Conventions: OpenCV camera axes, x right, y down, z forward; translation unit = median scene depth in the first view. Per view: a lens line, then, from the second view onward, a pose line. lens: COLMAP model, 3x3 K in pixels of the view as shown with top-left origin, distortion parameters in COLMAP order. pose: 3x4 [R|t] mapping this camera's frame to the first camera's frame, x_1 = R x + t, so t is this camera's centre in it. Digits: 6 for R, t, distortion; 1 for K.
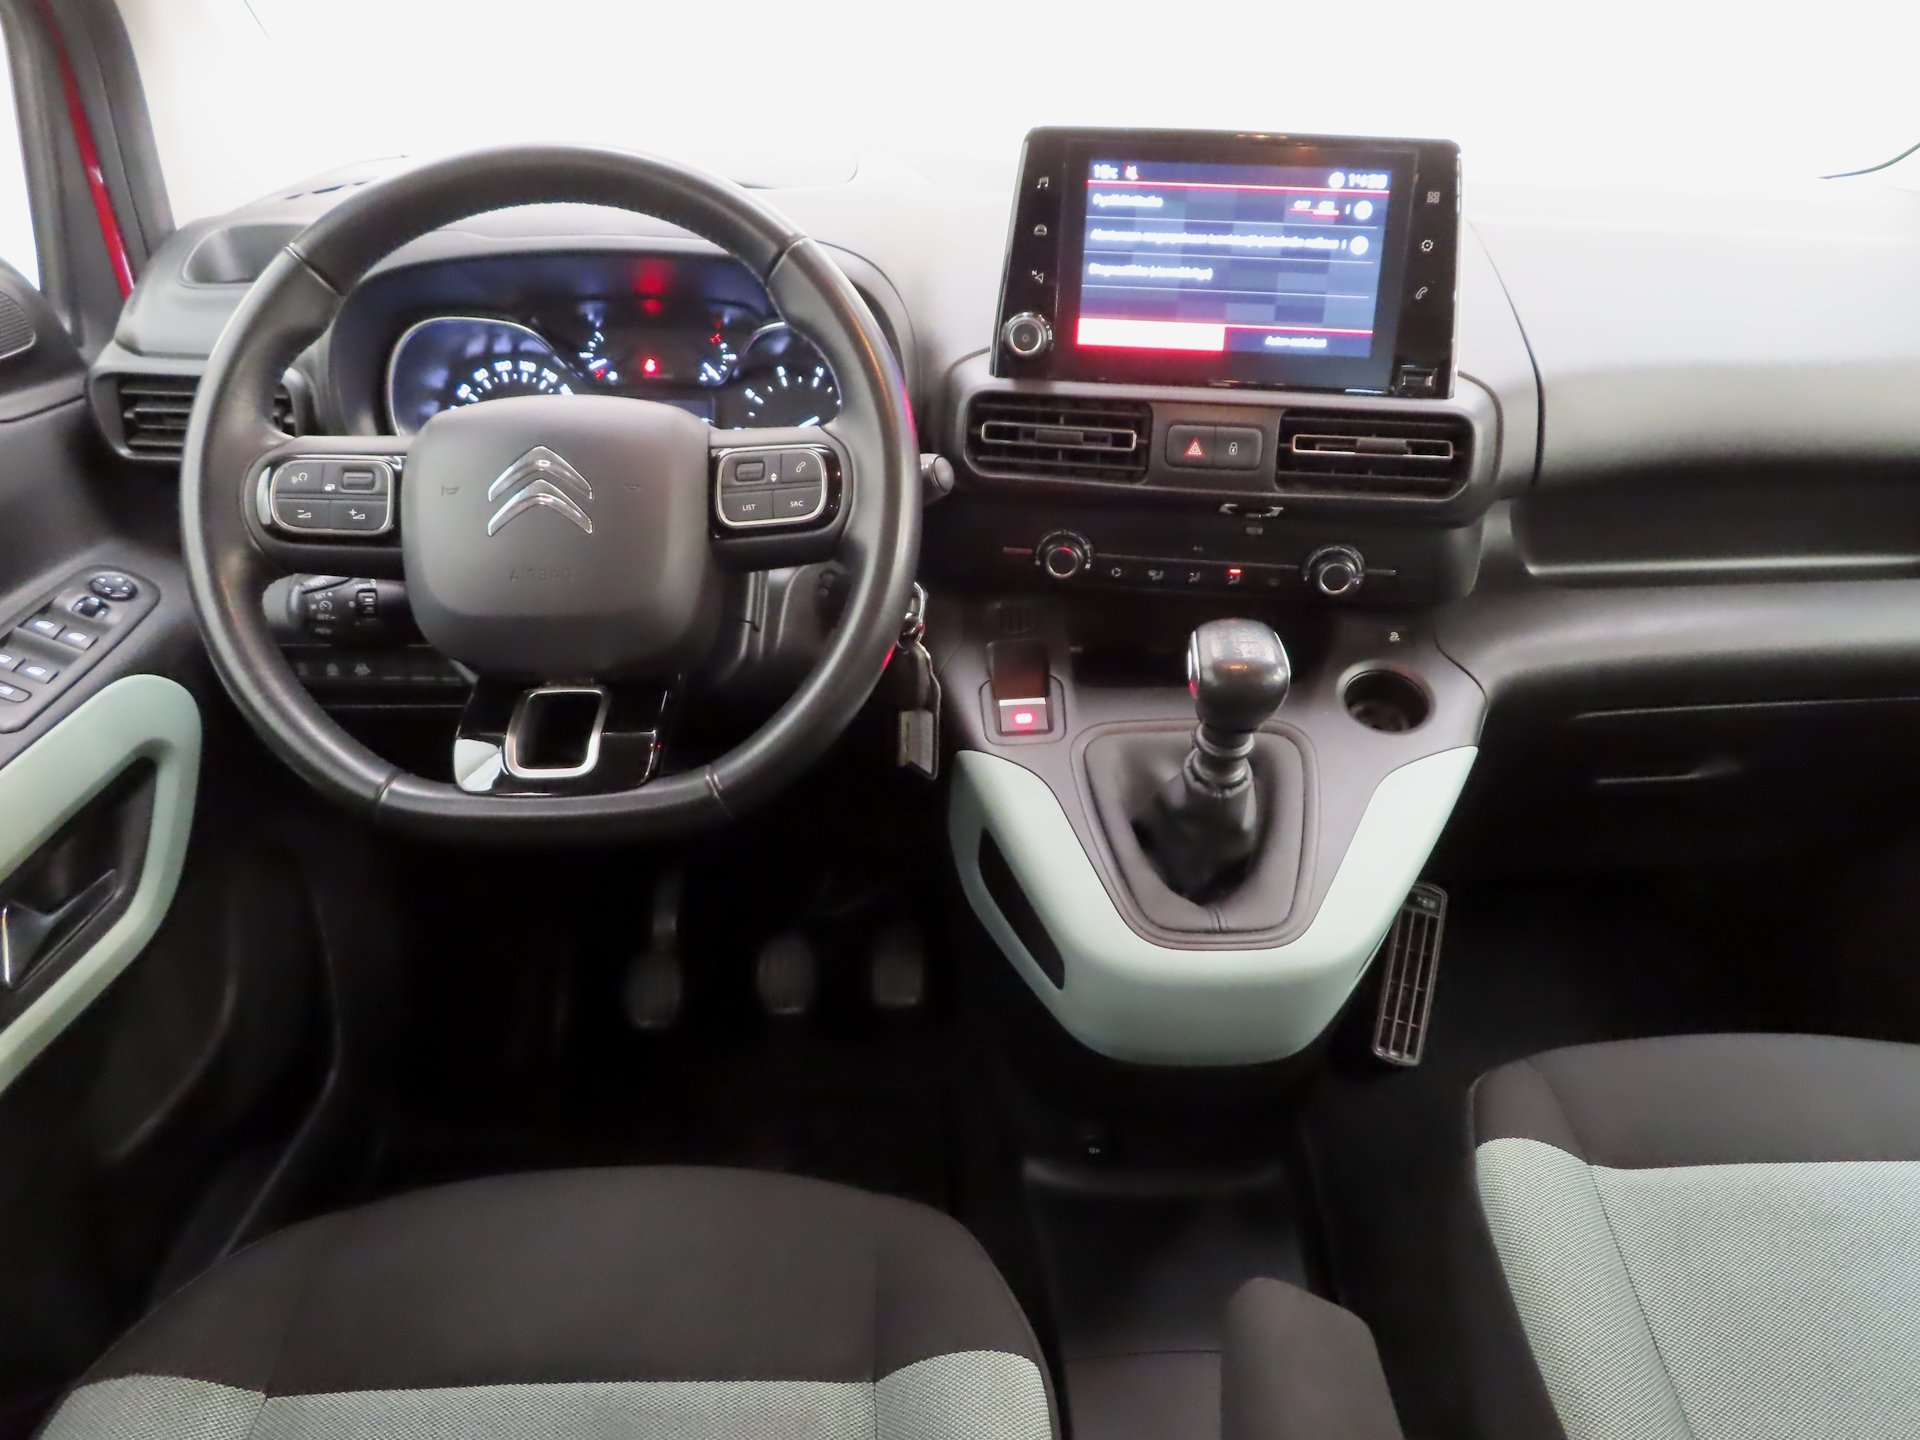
lens RADIAL K [[1402.2, 0, 960.2], [0, 1402.2, 719.1], [0, 0, 1]] dist [-0.029462, 0.022118]
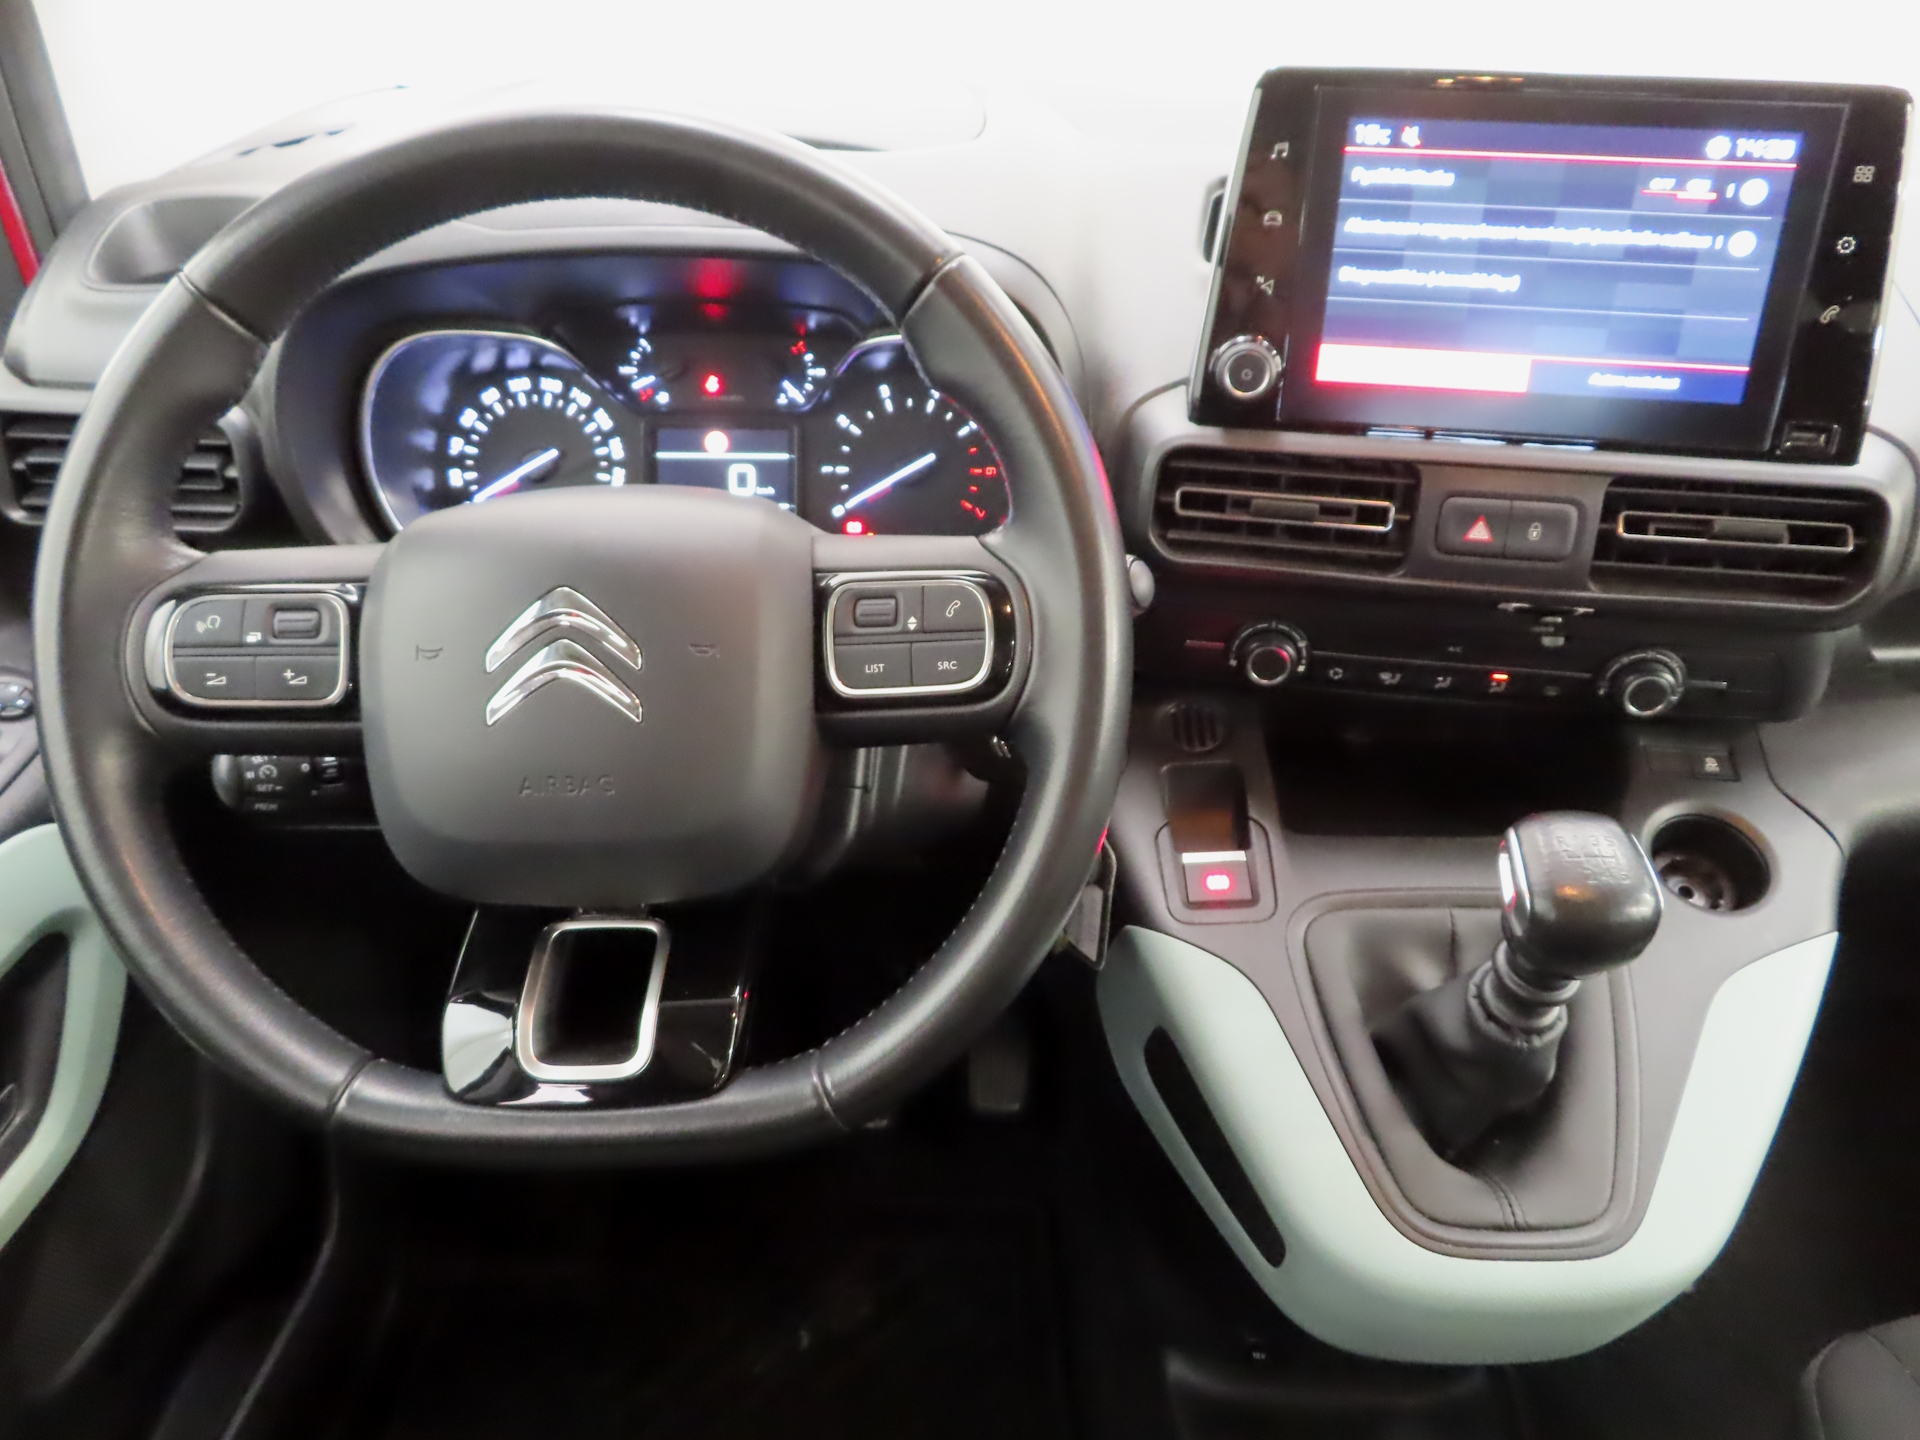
lens RADIAL K [[1402.2, 0, 952.9], [0, 1402.2, 724.7], [0, 0, 1]] dist [-0.029462, 0.022118]
pose [[0.999458, 0.009863, -0.031406, -0.078076], [-0.007705, 0.997648, 0.068107, -0.143520], [0.032004, -0.067828, 0.997184, 0.281254]]
